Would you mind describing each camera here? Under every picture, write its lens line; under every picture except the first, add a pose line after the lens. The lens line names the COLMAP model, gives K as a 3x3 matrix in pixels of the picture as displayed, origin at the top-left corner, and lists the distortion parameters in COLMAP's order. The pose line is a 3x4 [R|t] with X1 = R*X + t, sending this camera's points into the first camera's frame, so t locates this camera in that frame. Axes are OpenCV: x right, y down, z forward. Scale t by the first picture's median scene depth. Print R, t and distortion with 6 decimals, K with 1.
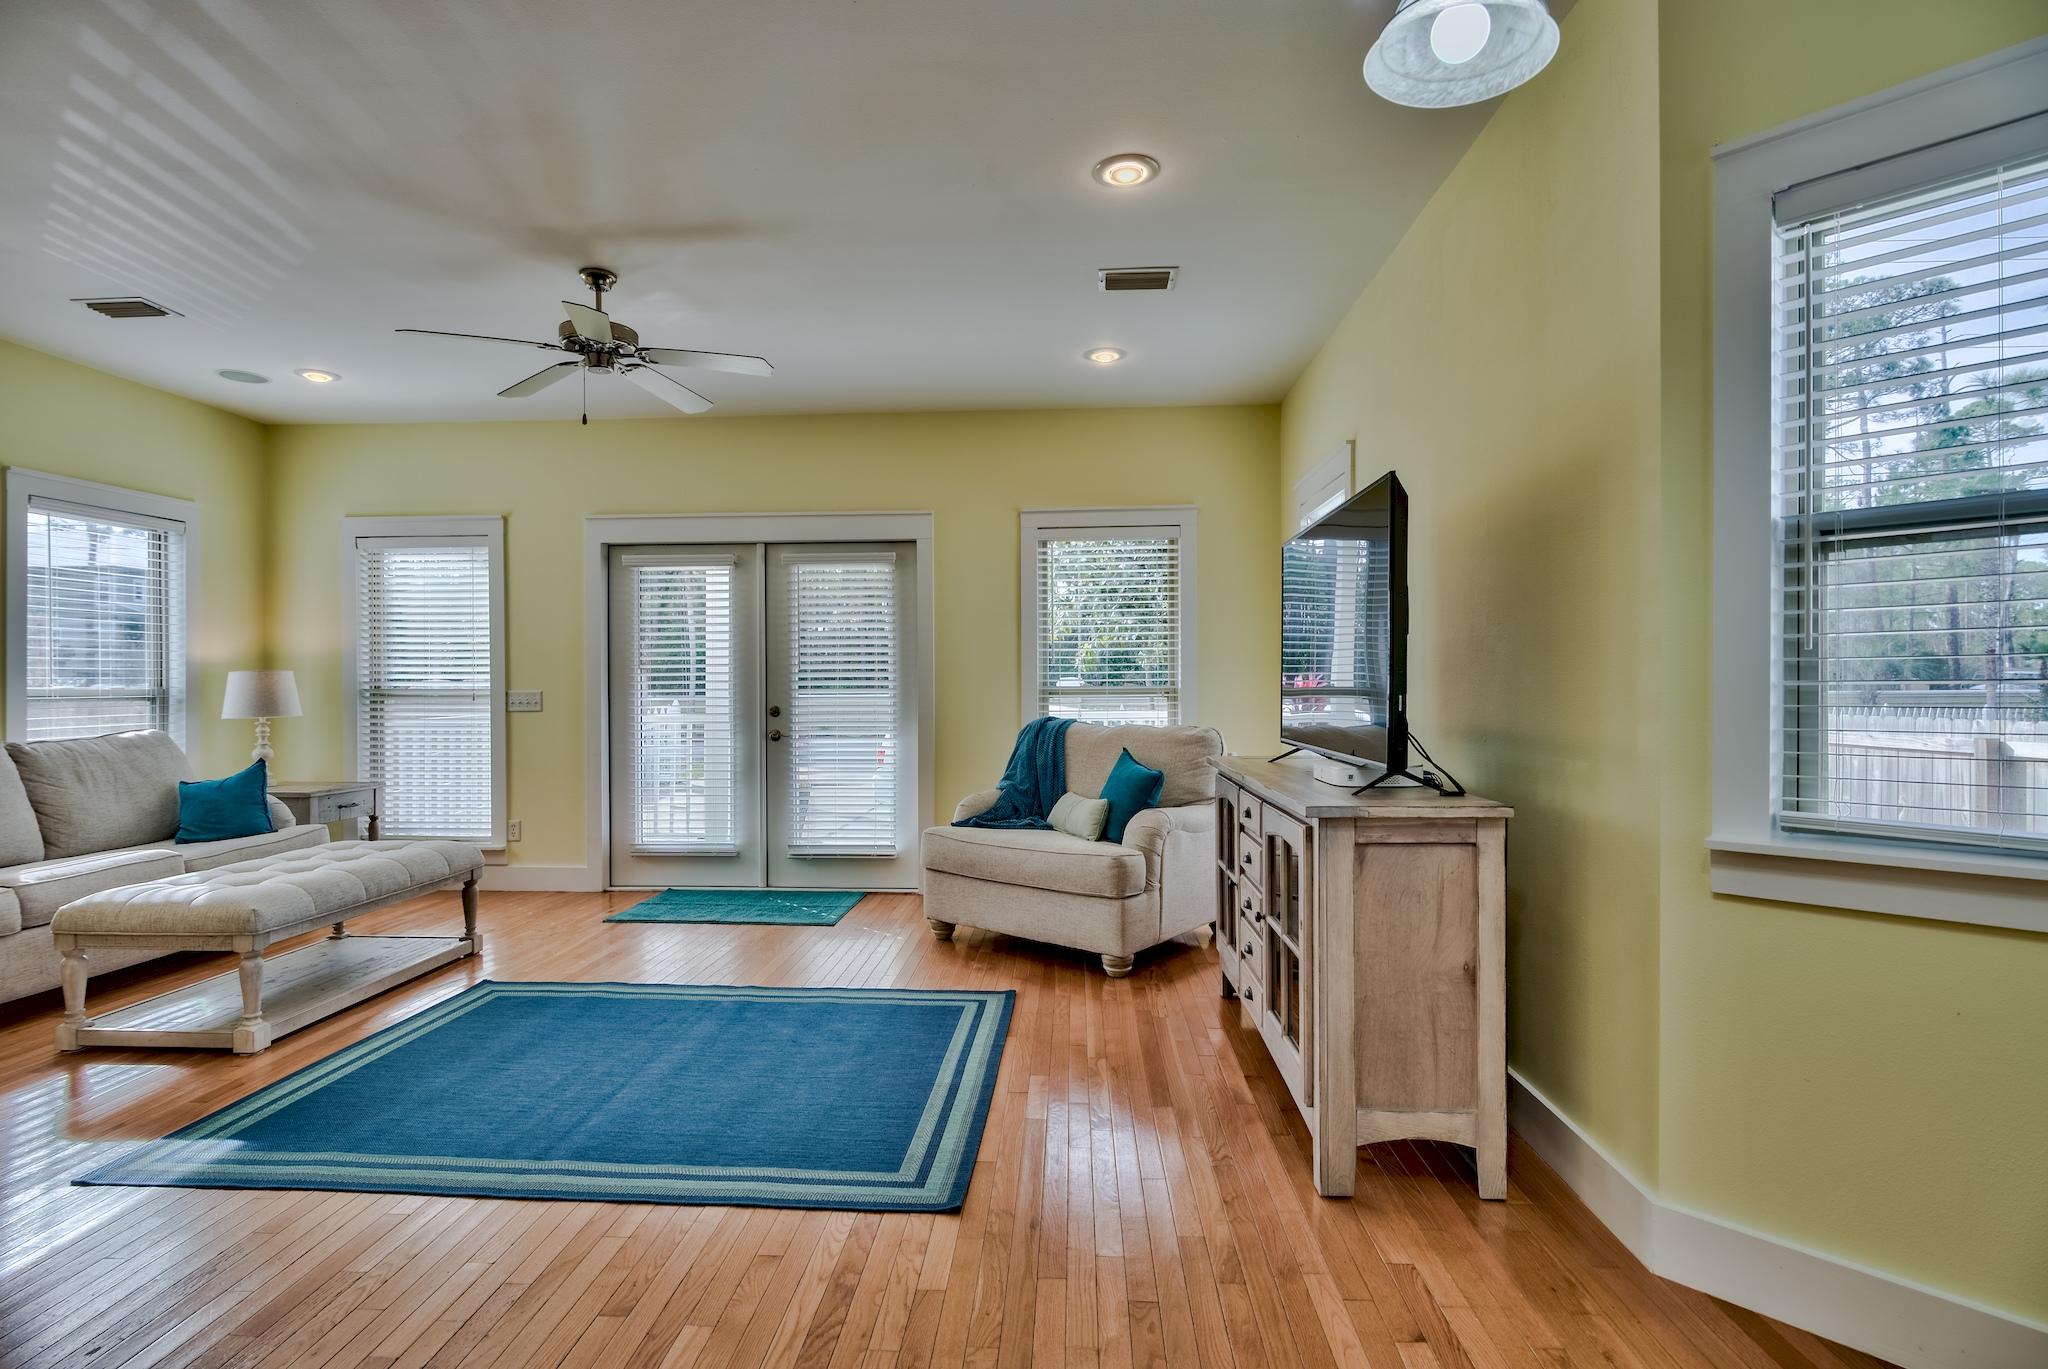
lens RADIAL K [[1011.4, 0, 1037.7], [0, 1011.4, 686.7], [0, 0, 1]] dist [-0.005333, -0.000712]
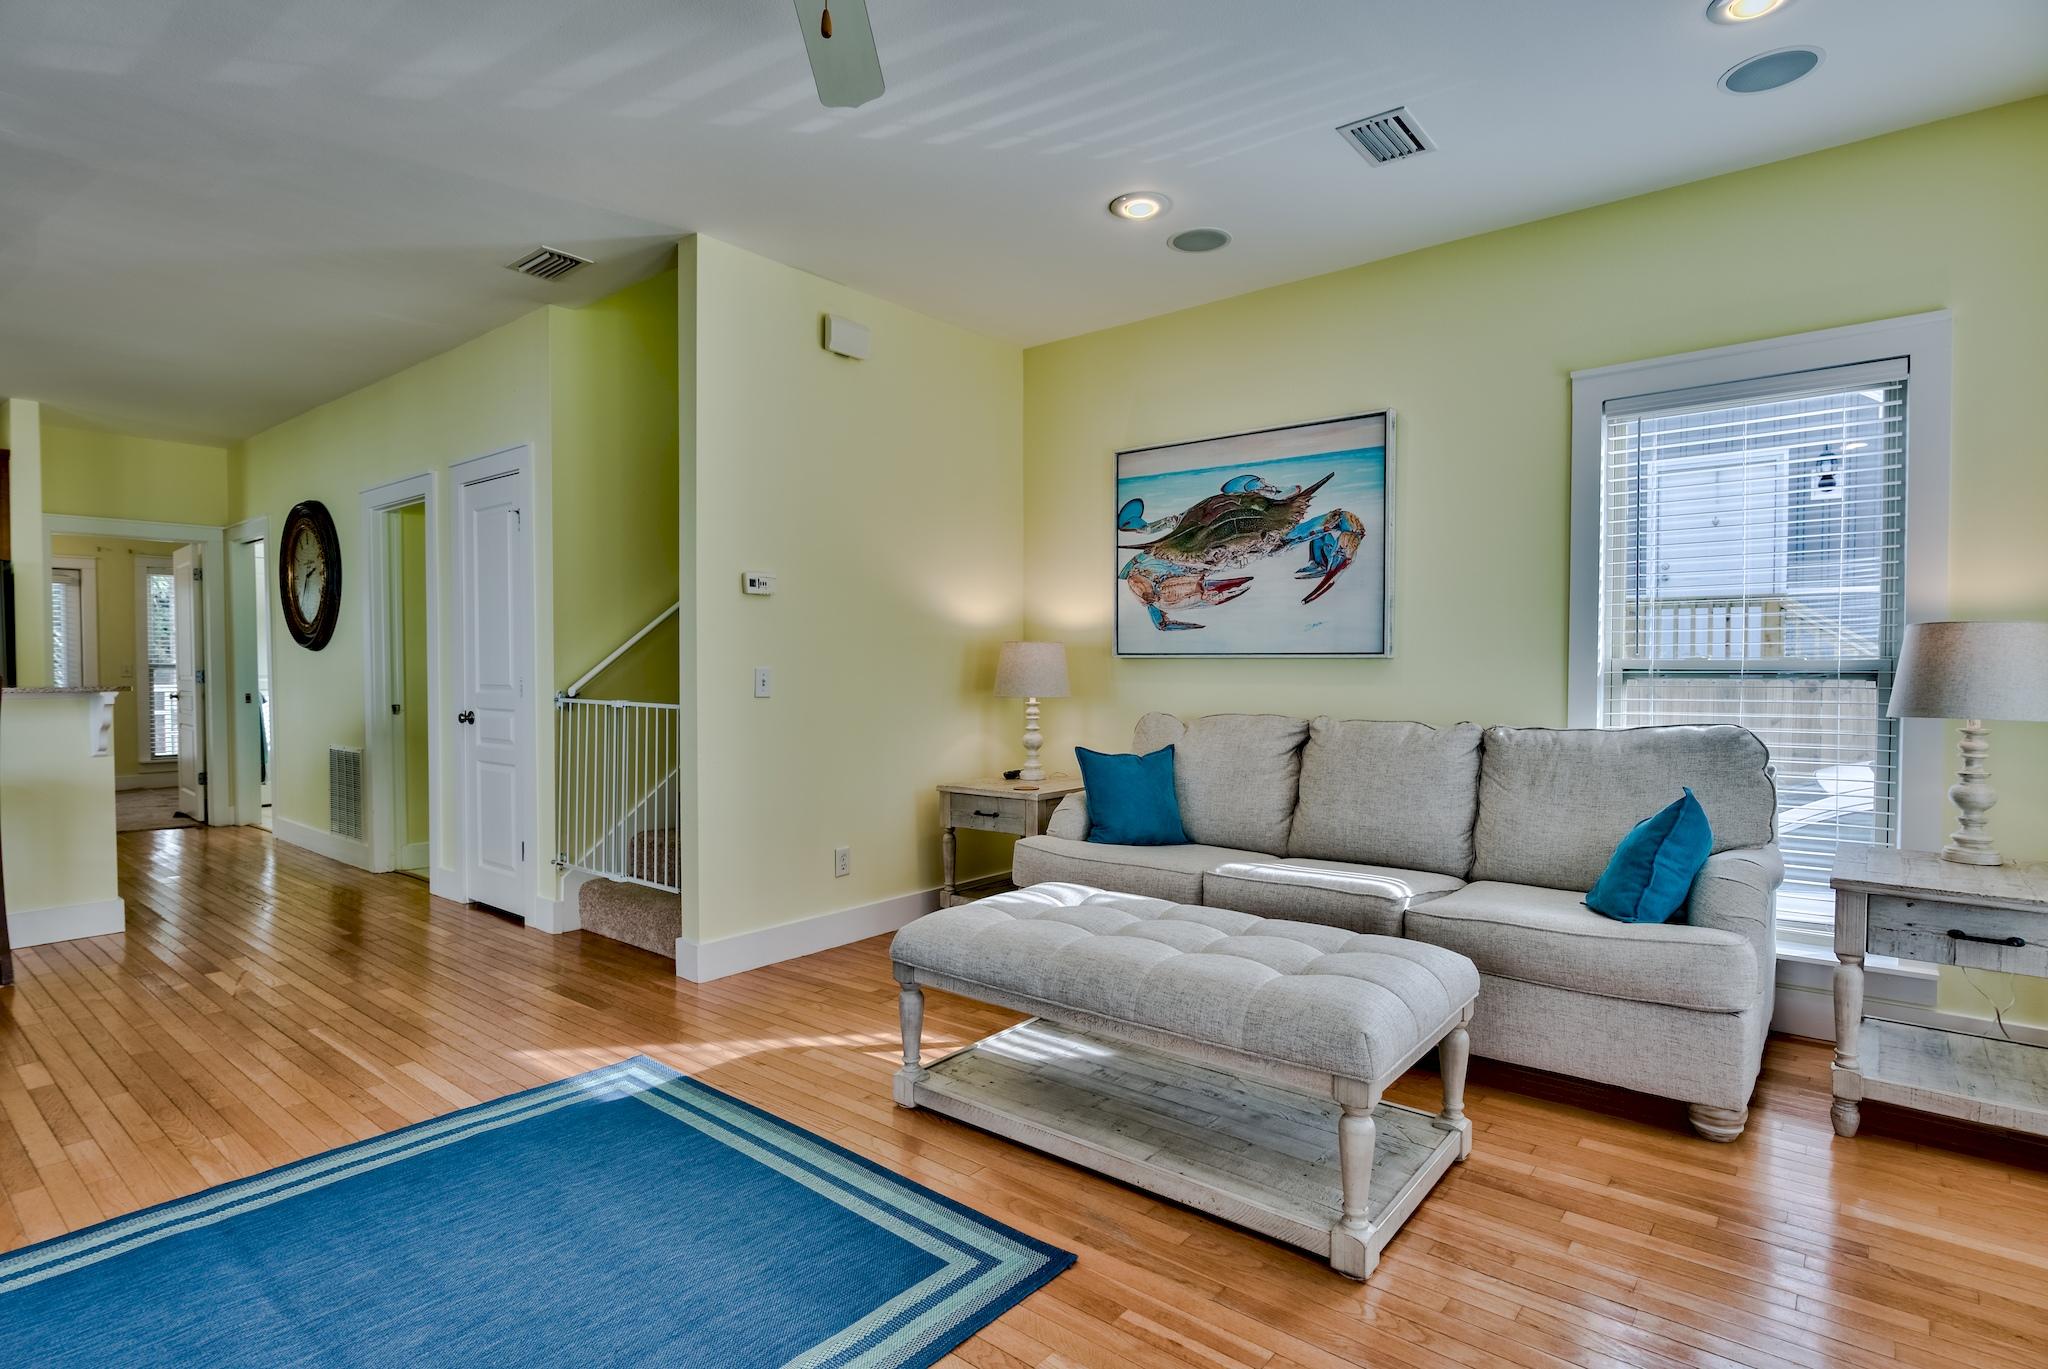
lens RADIAL K [[1011.4, 0, 1013.0], [0, 1011.4, 692.8], [0, 0, 1]] dist [-0.005333, -0.000712]
pose [[-0.600805, 0.029317, -0.798858, -0.124623], [0.002615, 0.999394, 0.034710, -0.000470], [0.799392, 0.018765, -0.600517, 1.080578]]
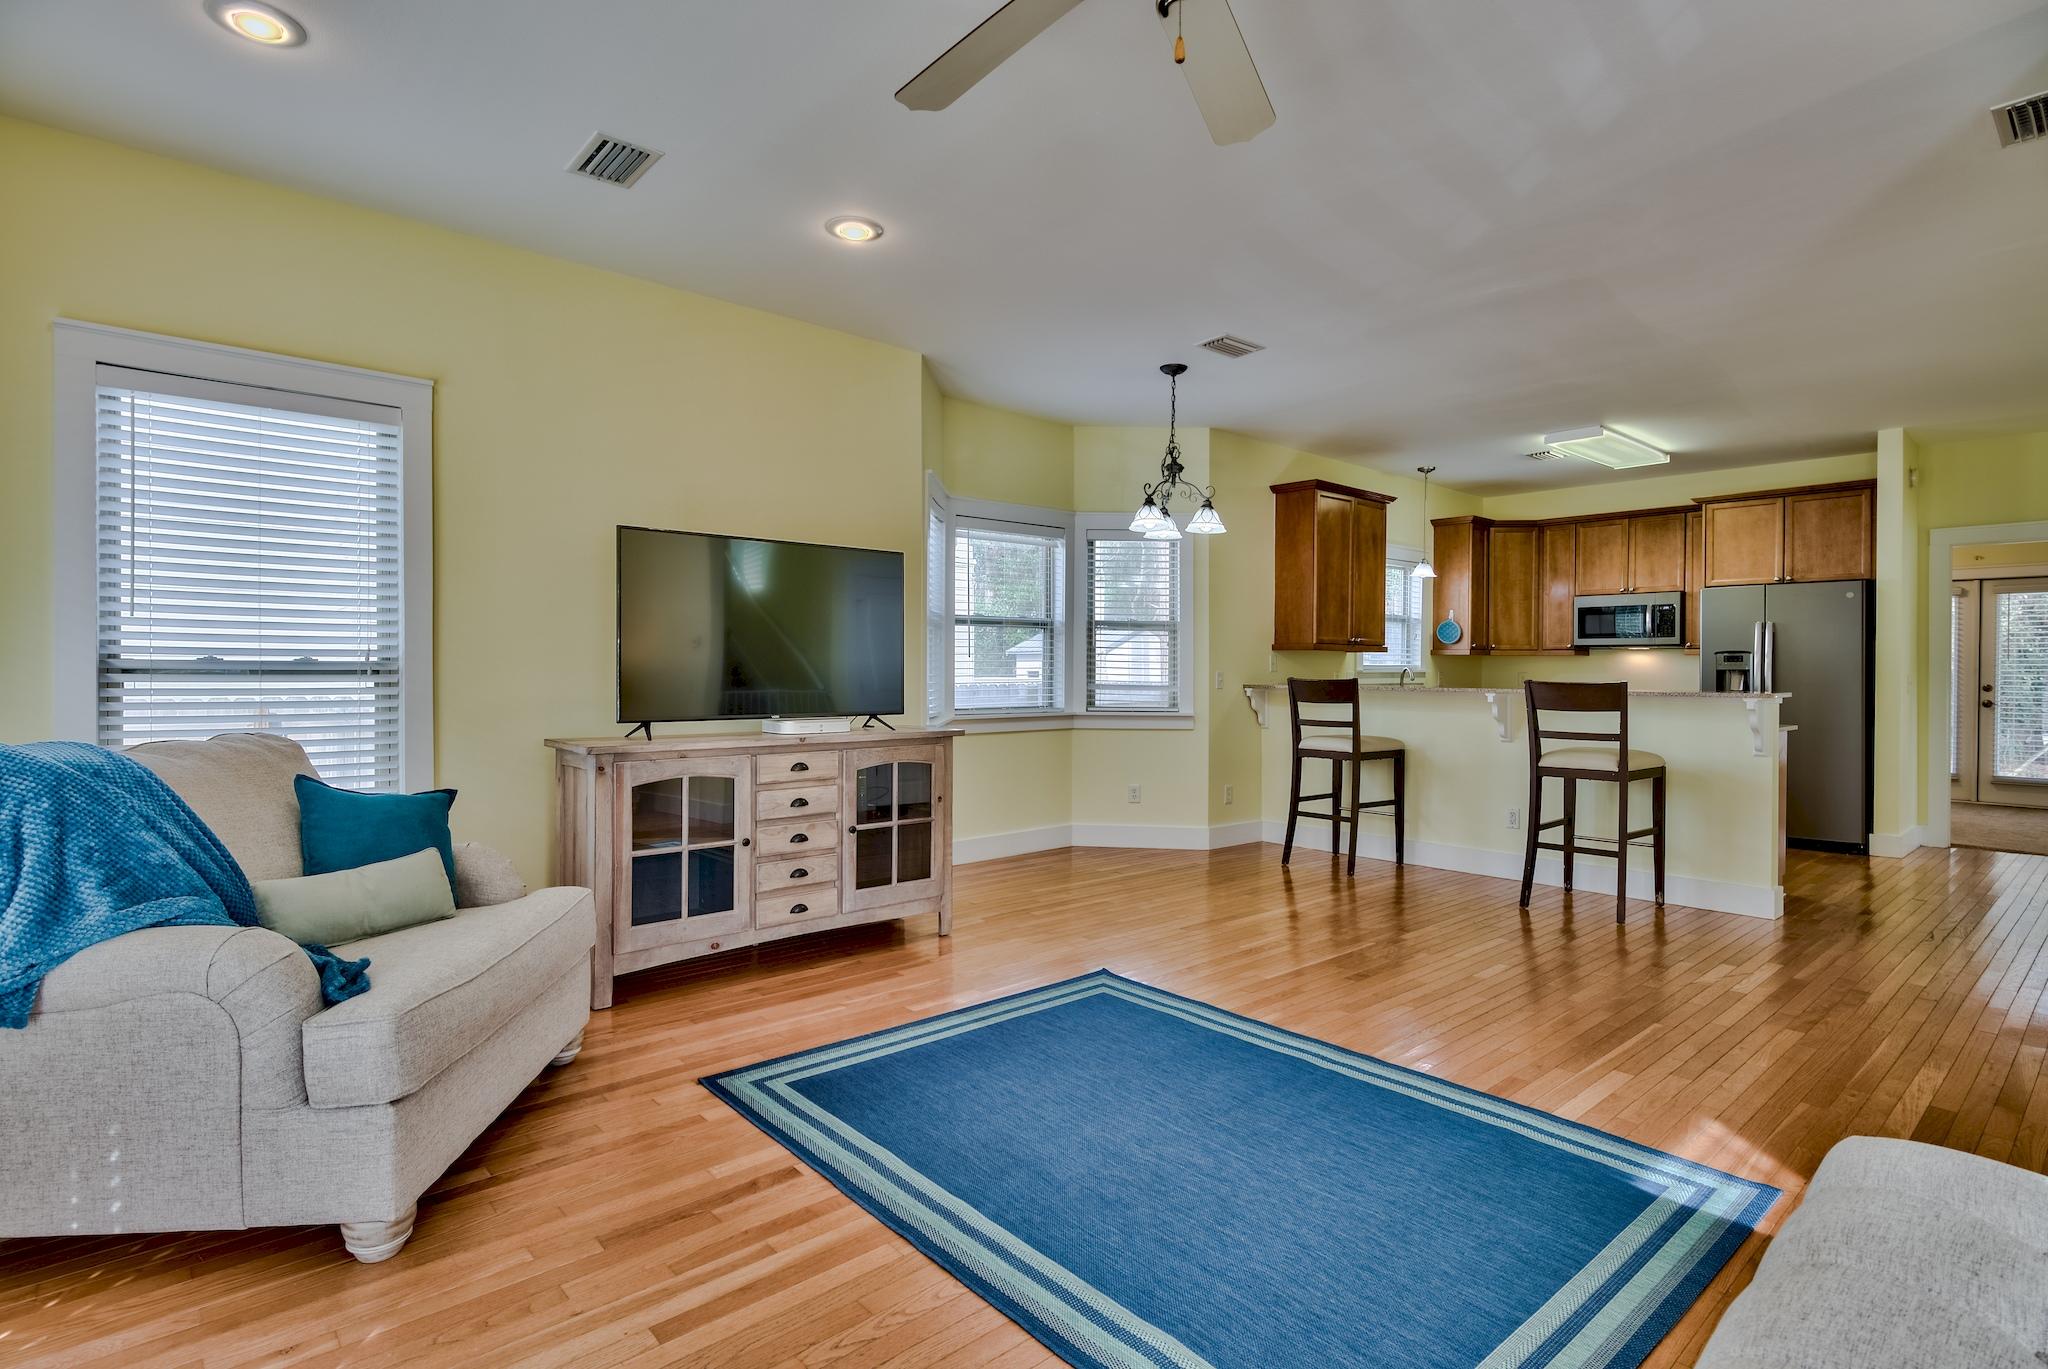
lens RADIAL K [[1011.4, 0, 979.9], [0, 1011.4, 682.8], [0, 0, 1]] dist [-0.005333, -0.000712]
pose [[-0.675533, -0.009584, 0.737268, -0.582310], [-0.002898, 0.999942, 0.010343, 0.003788], [-0.737324, 0.004850, -0.675522, 1.118422]]
